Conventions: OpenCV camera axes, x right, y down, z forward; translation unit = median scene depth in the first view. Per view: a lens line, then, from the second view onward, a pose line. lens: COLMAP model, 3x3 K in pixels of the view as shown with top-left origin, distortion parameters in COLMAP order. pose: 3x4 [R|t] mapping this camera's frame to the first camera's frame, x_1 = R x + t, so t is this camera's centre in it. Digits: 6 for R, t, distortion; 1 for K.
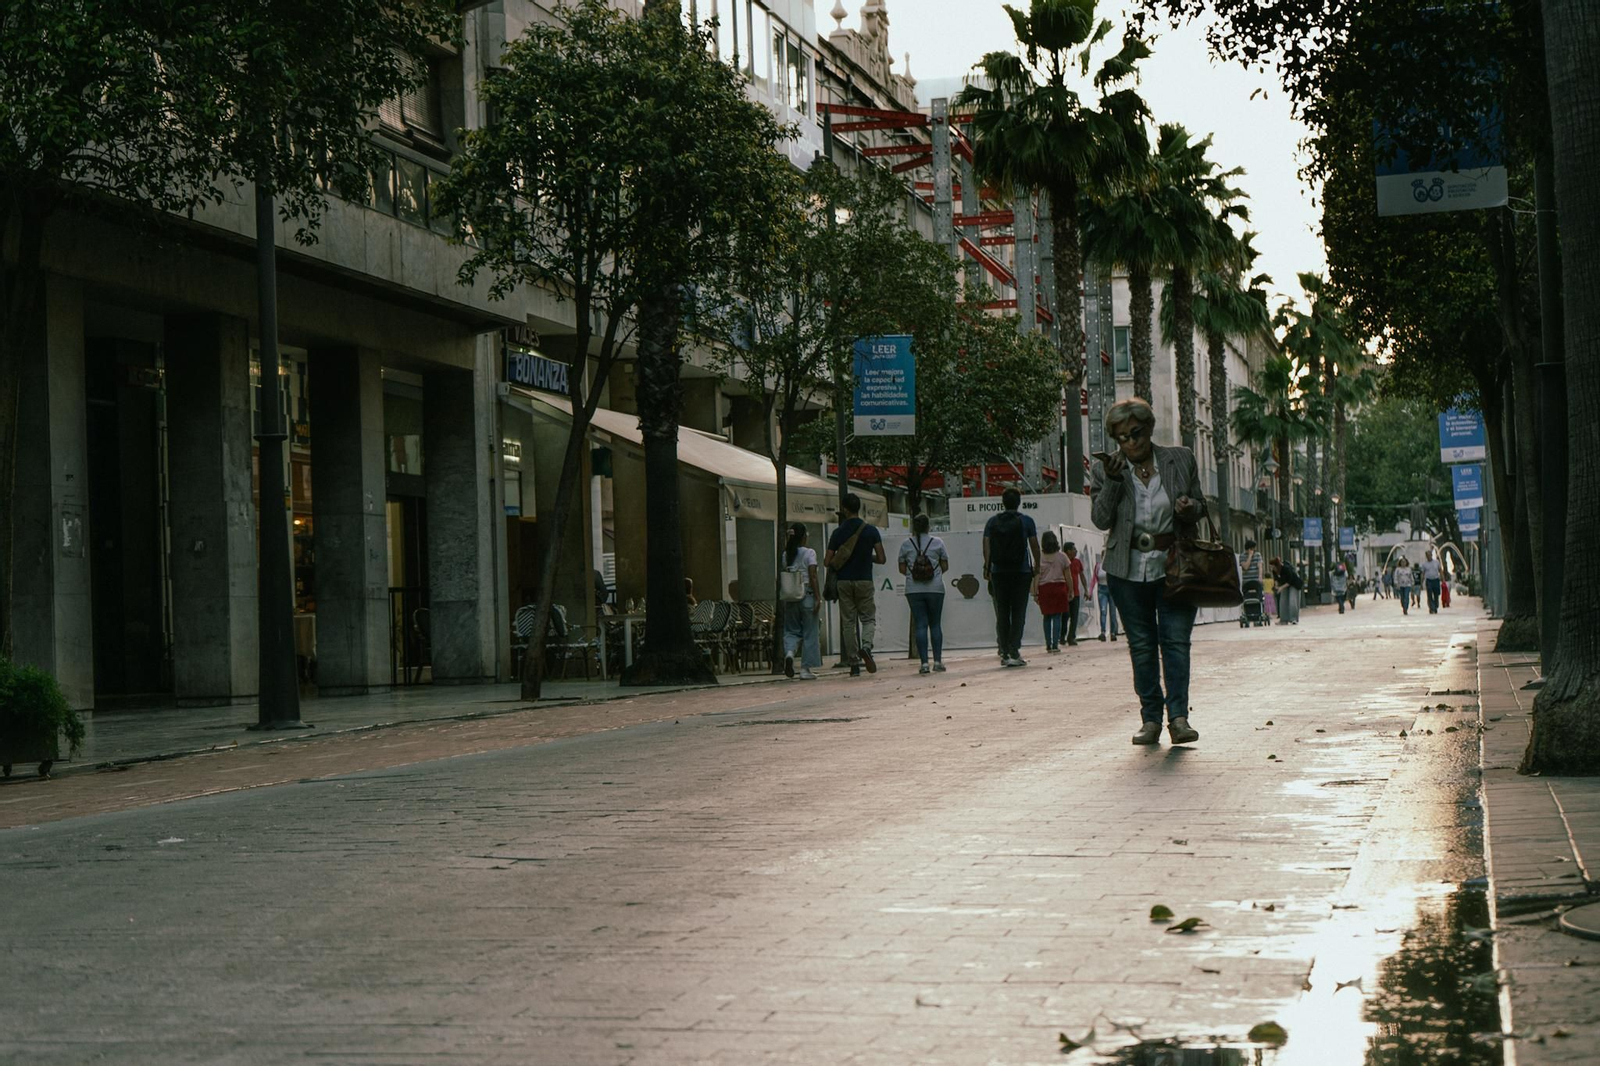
lens RADIAL K [[3201.3, 0, 799.6], [0, 3201.3, 539.4], [0, 0, 1]] dist [0.046006, 0.000000]
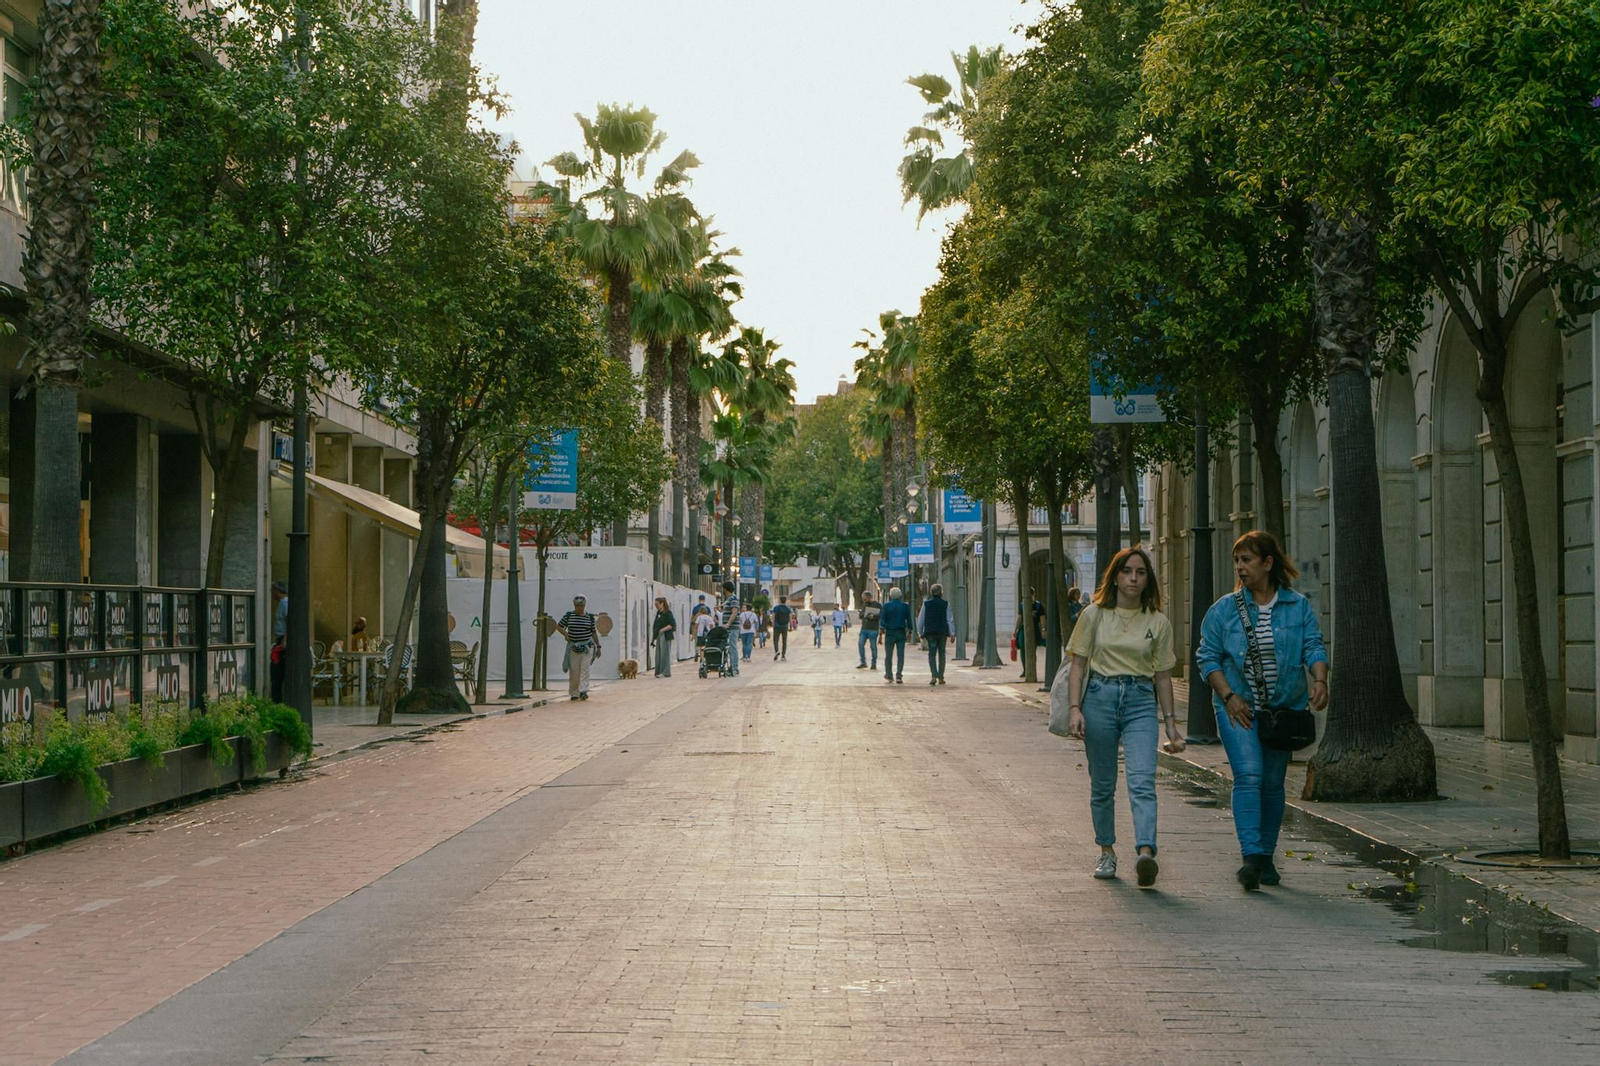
lens RADIAL K [[3201.3, 0, 799.9], [0, 3201.3, 528.3], [0, 0, 1]] dist [0.046006, 0.000000]
pose [[0.980057, 0.040881, 0.194465, -0.072900], [-0.039252, 0.999155, -0.012225, -0.008664], [-0.194800, 0.004348, 0.980833, -0.131097]]
